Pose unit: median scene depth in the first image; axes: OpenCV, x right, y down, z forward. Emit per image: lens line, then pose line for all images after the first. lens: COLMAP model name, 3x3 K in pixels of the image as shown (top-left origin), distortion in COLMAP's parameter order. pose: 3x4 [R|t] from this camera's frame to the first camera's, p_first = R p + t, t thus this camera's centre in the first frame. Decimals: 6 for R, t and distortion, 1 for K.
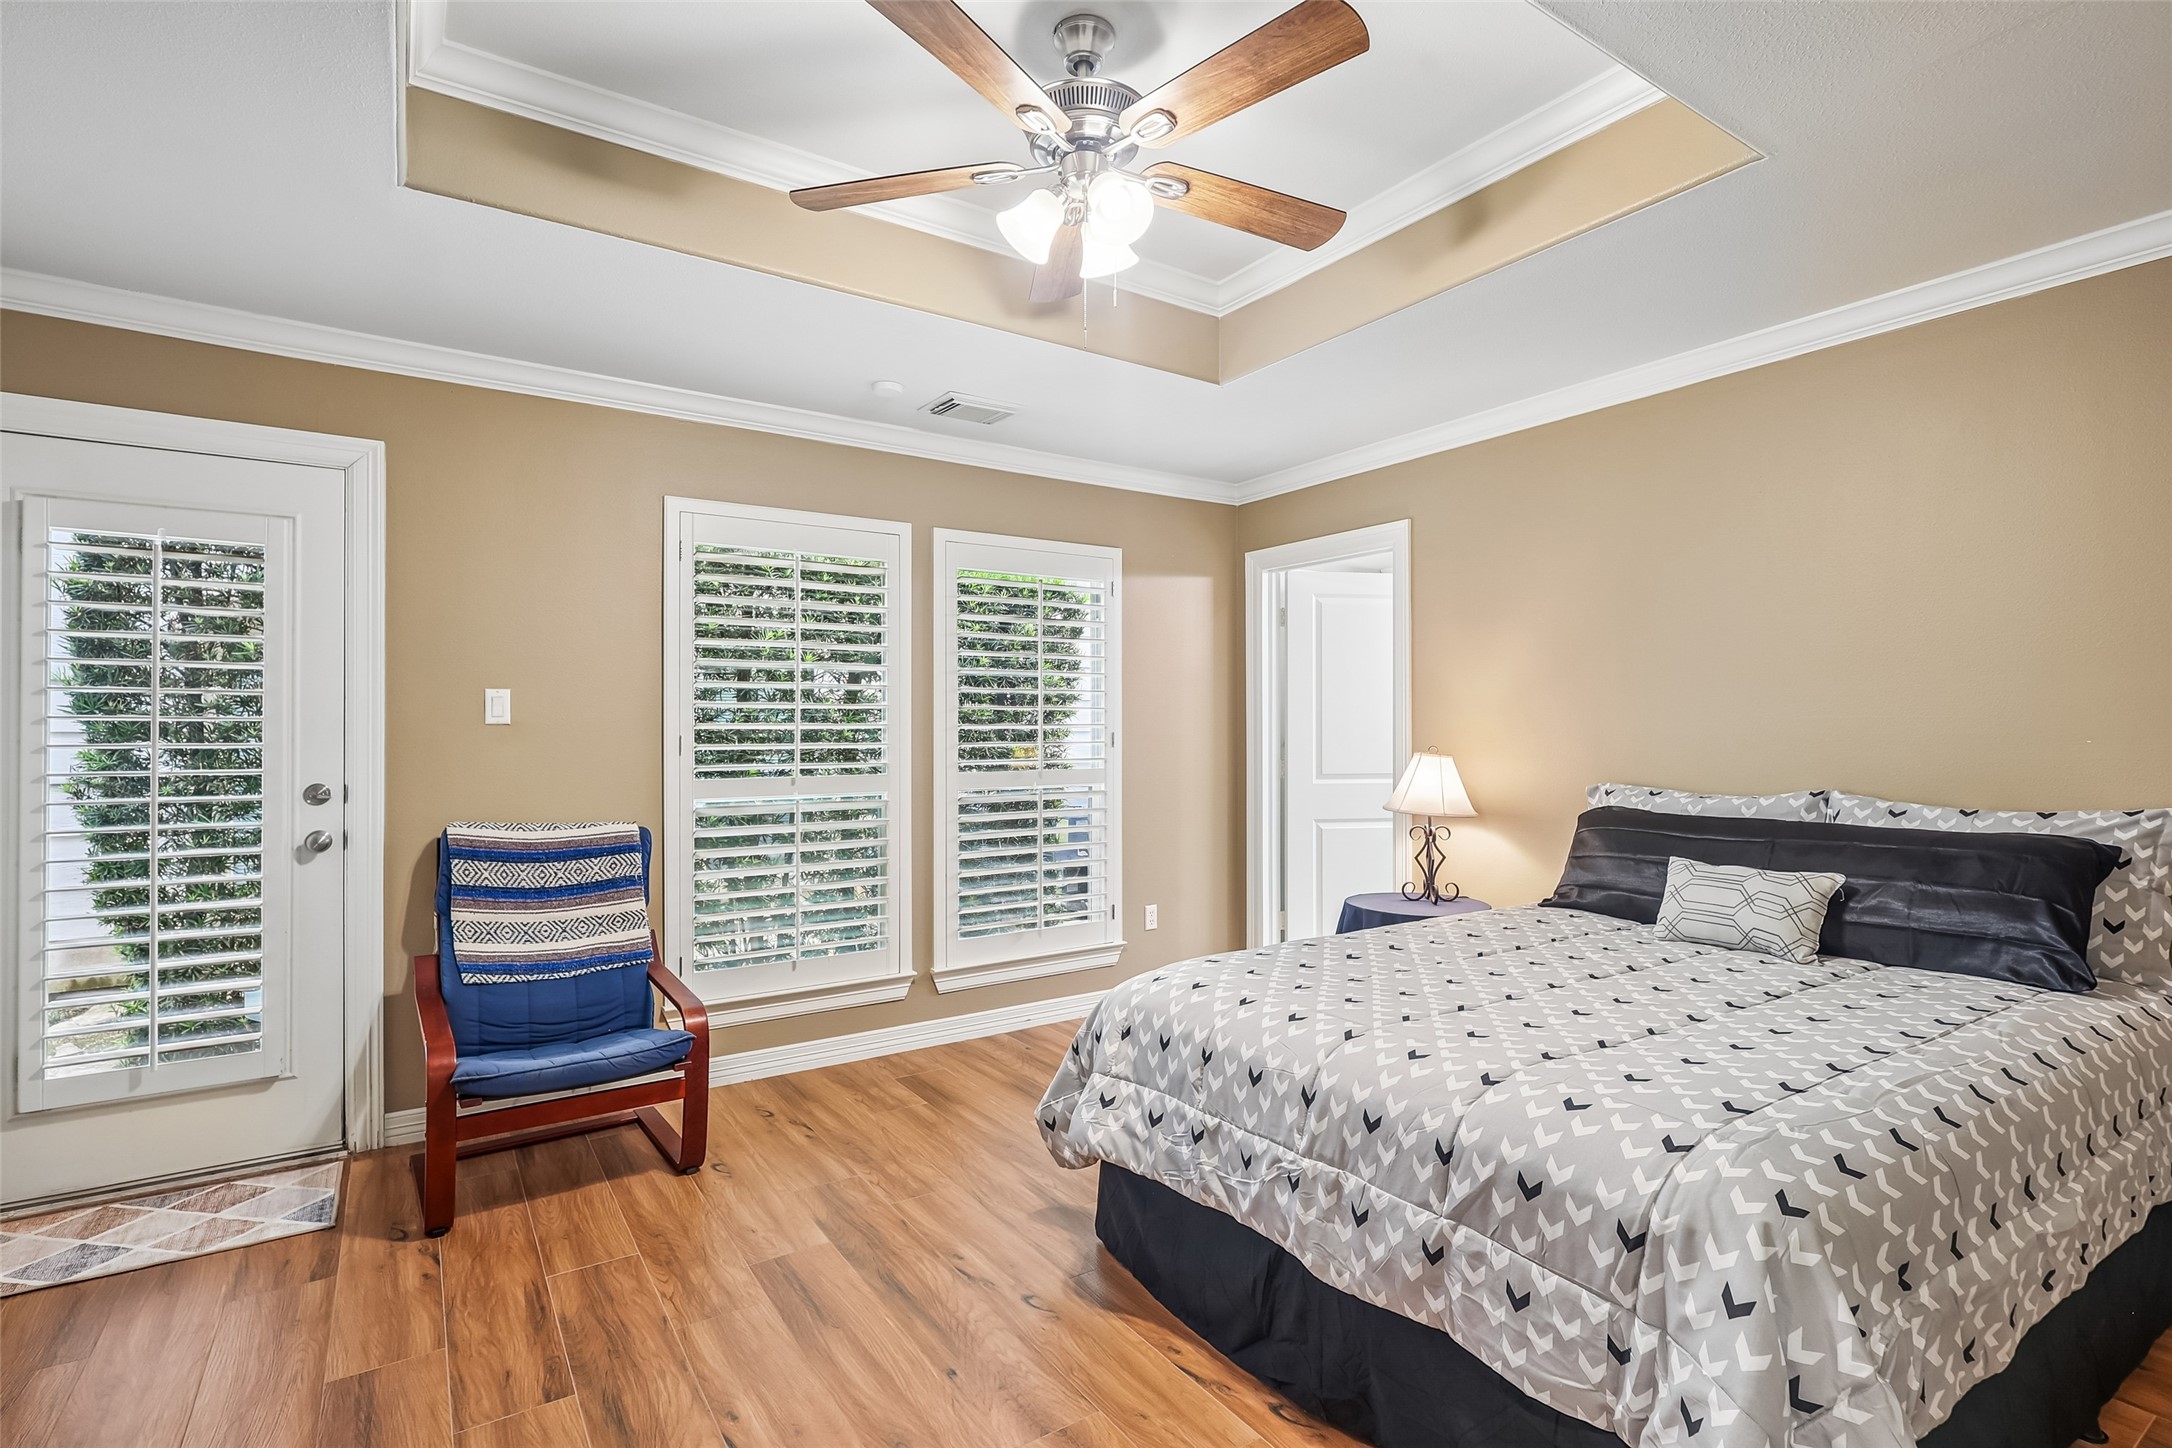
lens RADIAL K [[1037.6, 0, 1065.3], [0, 1037.6, 717.7], [0, 0, 1]] dist [-0.002748, 0.000242]
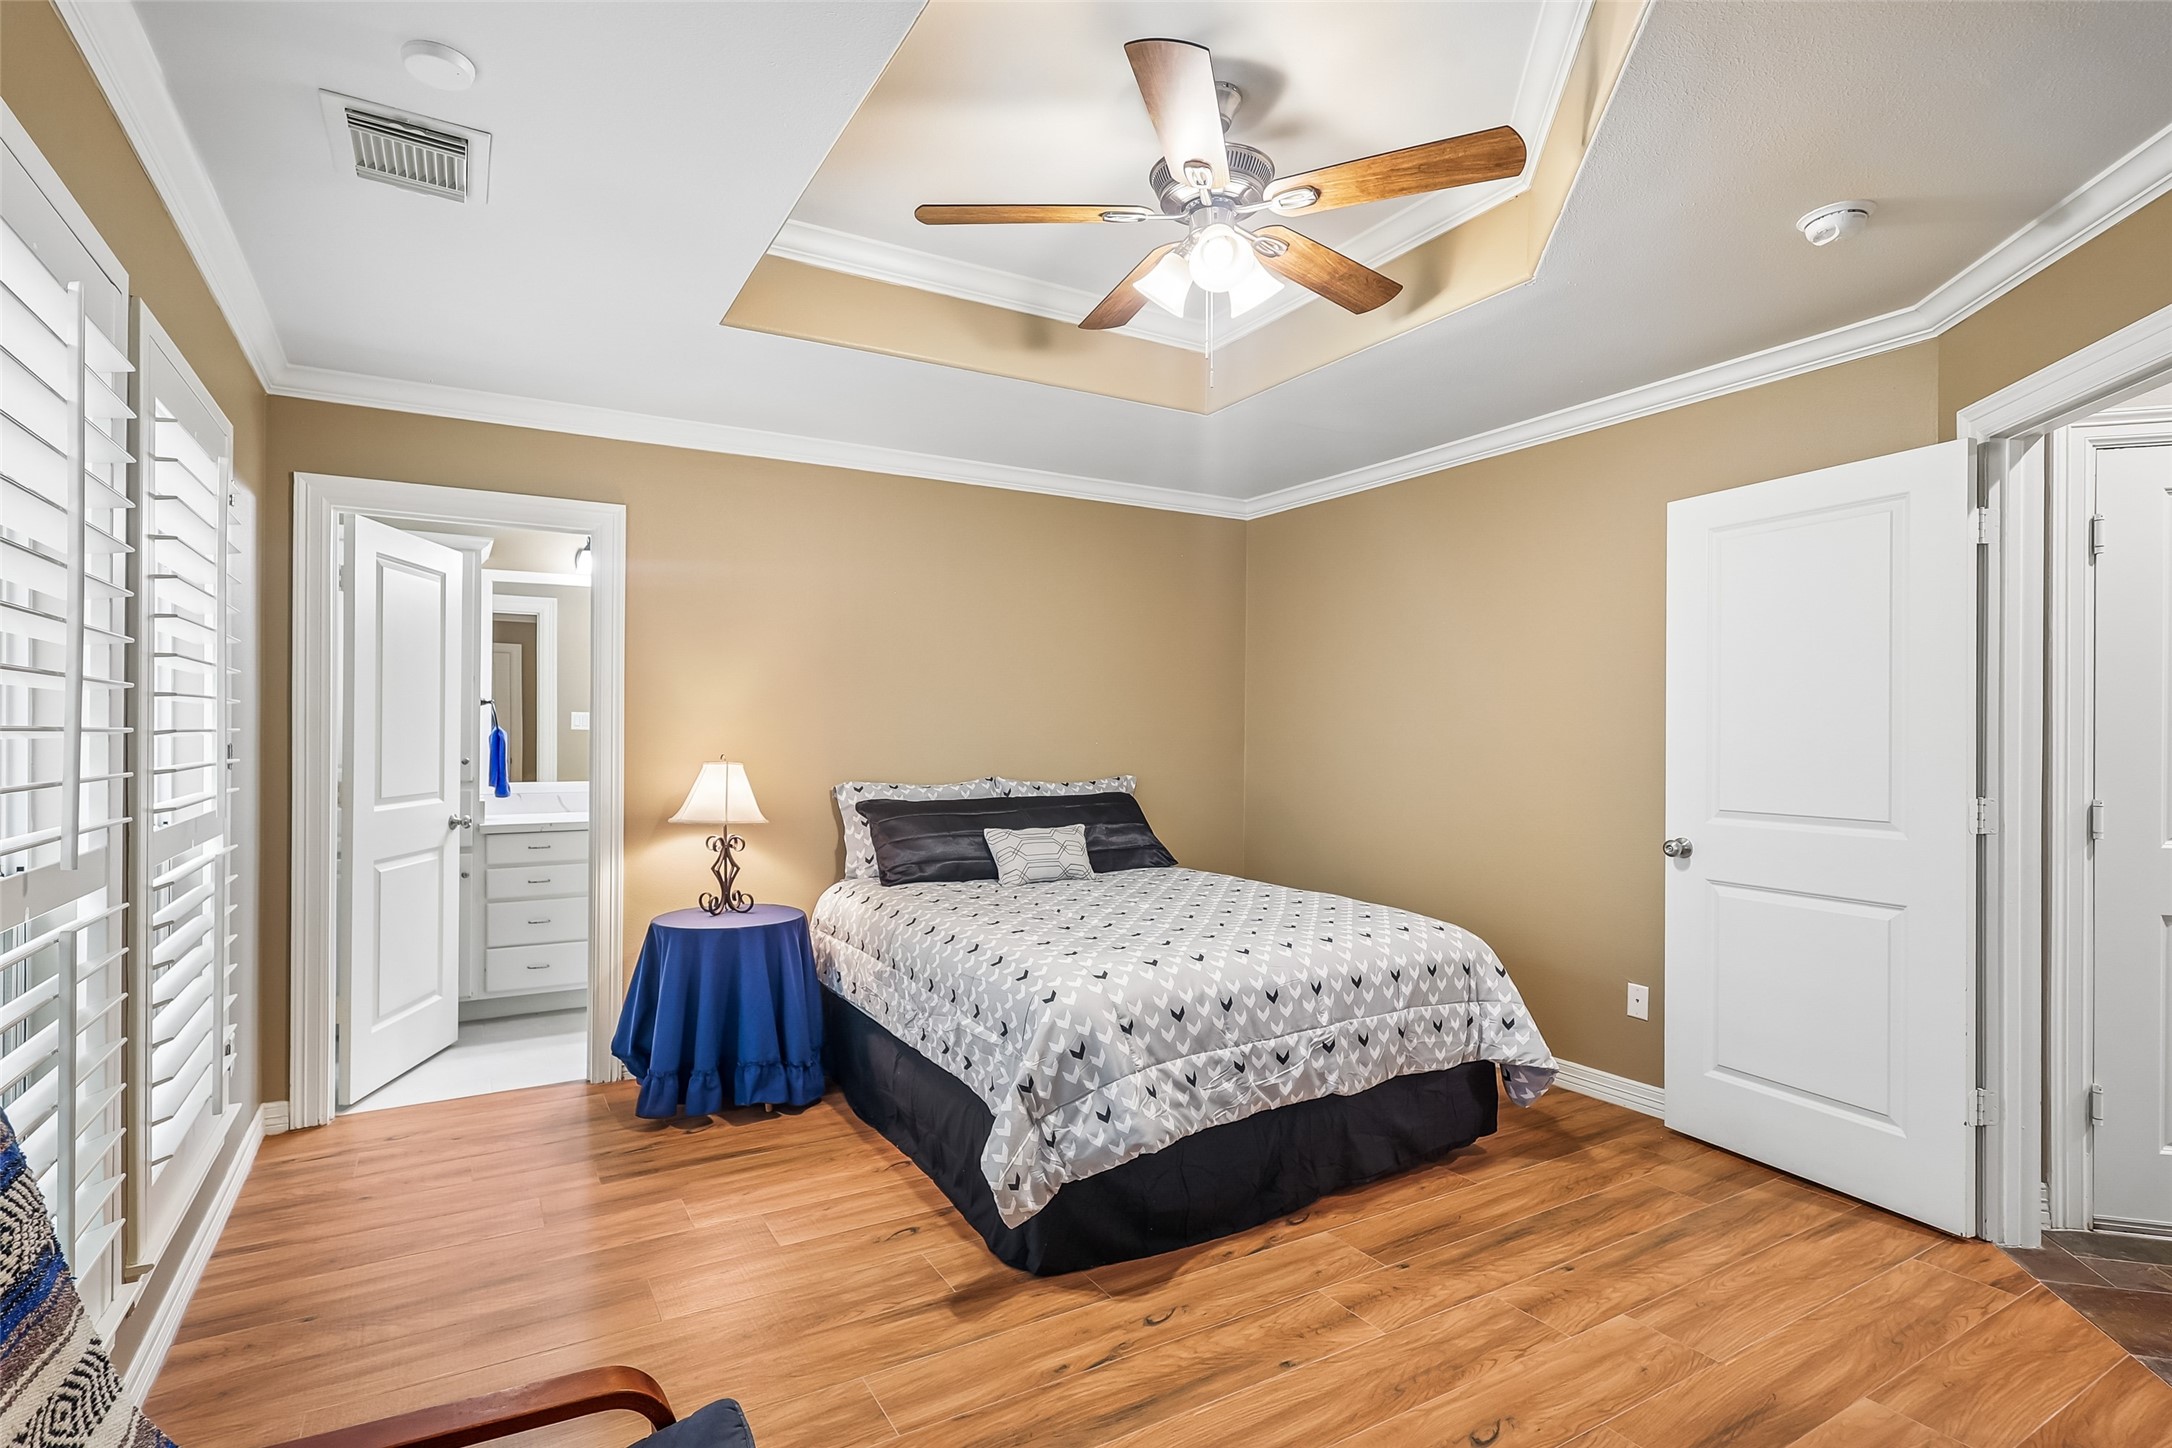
lens RADIAL K [[1037.6, 0, 1077.5], [0, 1037.6, 729.8], [0, 0, 1]] dist [-0.002748, 0.000242]
pose [[0.053578, 0.004724, 0.998553, -1.075257], [-0.009928, 0.999942, -0.004198, 0.006826], [-0.998514, -0.009689, 0.053622, 1.080200]]
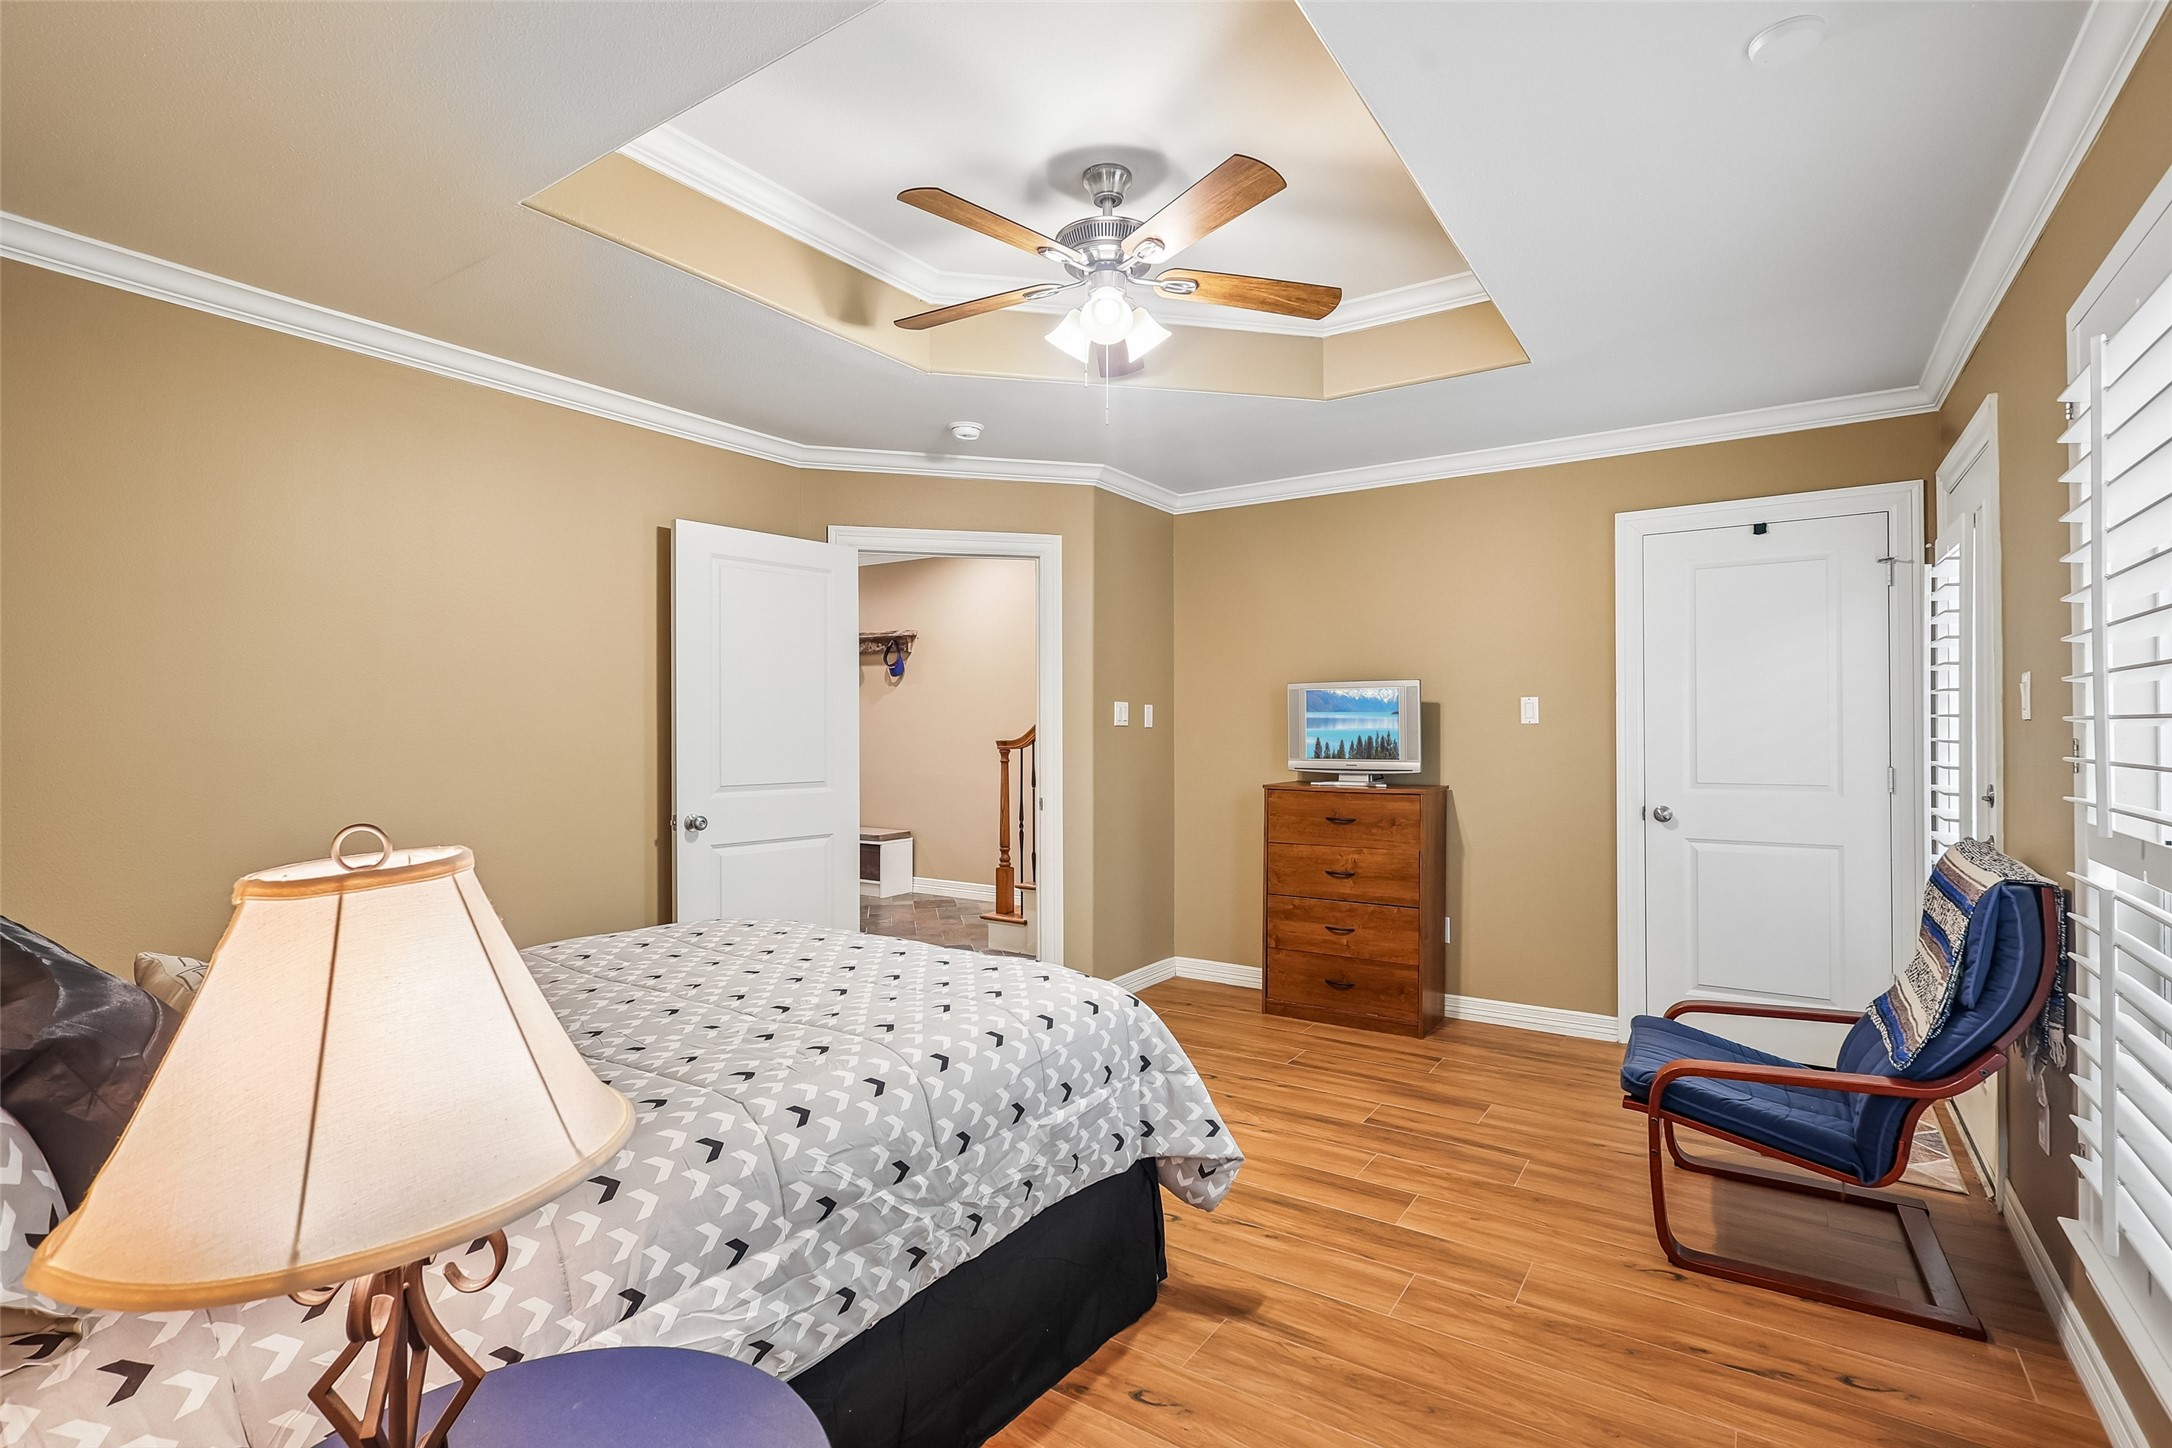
lens RADIAL K [[1037.6, 0, 1100.4], [0, 1037.6, 726.9], [0, 0, 1]] dist [-0.002748, 0.000242]
pose [[-0.919588, 0.000774, -0.392883, 0.534396], [0.003978, 0.999965, -0.007341, 0.018489], [0.392863, -0.008313, -0.919559, 2.163426]]
